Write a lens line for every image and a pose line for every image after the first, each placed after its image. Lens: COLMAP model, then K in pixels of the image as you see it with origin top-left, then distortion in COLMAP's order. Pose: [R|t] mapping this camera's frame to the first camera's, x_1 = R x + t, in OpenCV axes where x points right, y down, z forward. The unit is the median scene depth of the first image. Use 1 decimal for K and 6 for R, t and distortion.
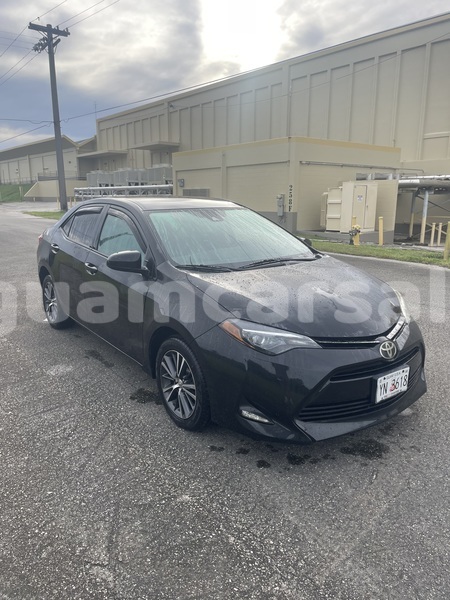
lens RADIAL K [[459.3, 0, 227.0], [0, 459.3, 294.7], [0, 0, 1]] dist [0.041210, -0.054768]
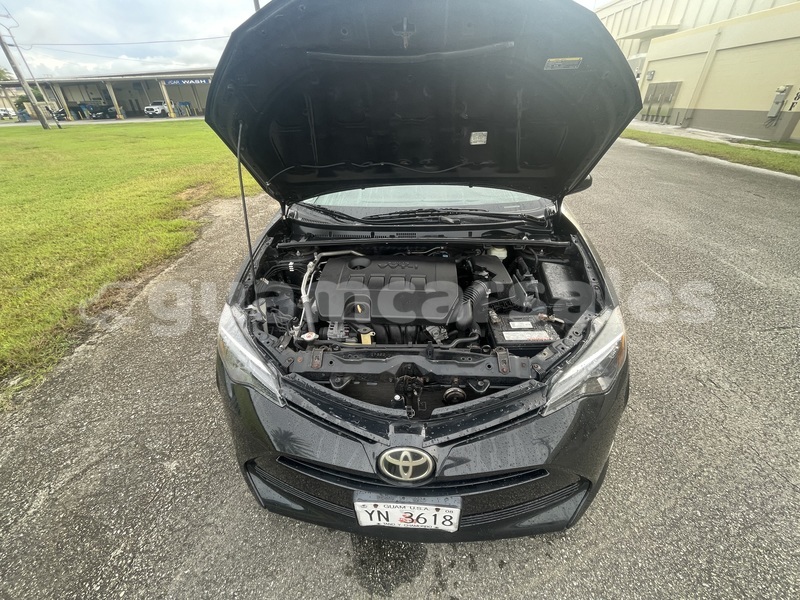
lens RADIAL K [[329.6, 0, 398.9], [0, 329.6, 296.5], [0, 0, 1]] dist [-0.001054, -0.000537]
pose [[0.751219, 0.322792, -0.575739, 0.440011], [-0.112231, 0.922026, 0.370501, -0.160738], [0.650442, -0.213712, 0.728871, 0.693712]]
